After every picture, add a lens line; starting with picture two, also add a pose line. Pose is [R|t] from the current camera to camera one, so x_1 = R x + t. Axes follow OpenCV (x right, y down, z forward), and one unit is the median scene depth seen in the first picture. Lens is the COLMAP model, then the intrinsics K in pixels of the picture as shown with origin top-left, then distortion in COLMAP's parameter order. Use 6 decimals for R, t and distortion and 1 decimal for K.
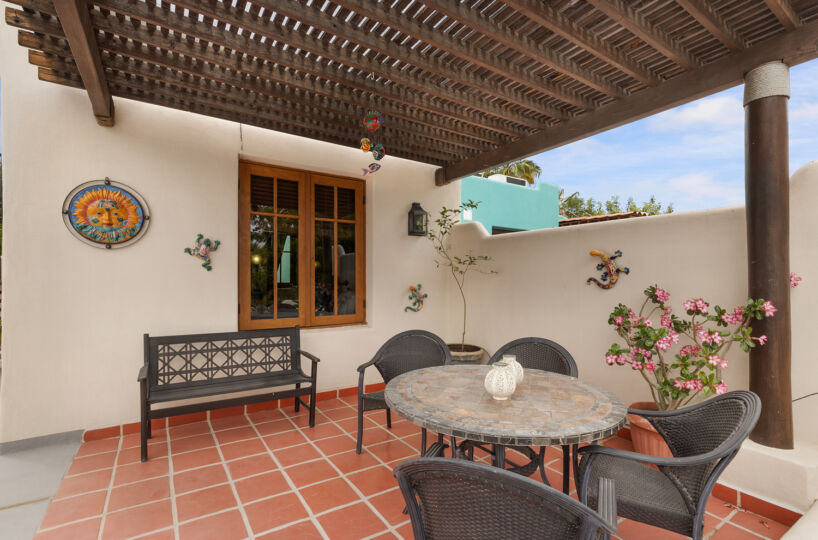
lens RADIAL K [[378.3, 0, 405.8], [0, 378.3, 276.8], [0, 0, 1]] dist [-0.000183, 0.000057]
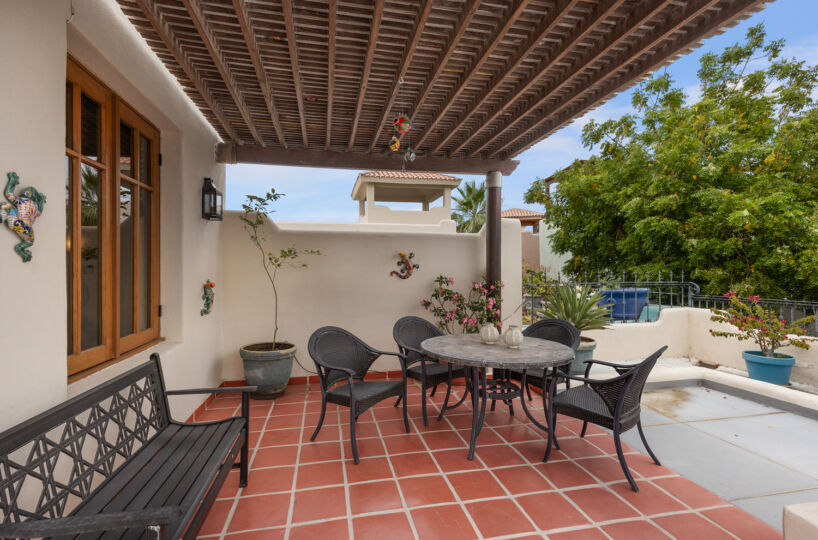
lens RADIAL K [[378.3, 0, 403.9], [0, 378.3, 267.7], [0, 0, 1]] dist [-0.000183, 0.000057]
pose [[0.371388, -0.000119, 0.928478, -0.781578], [-0.002216, 0.999997, 0.001014, -0.011328], [-0.928475, -0.002434, 0.371386, 0.461047]]
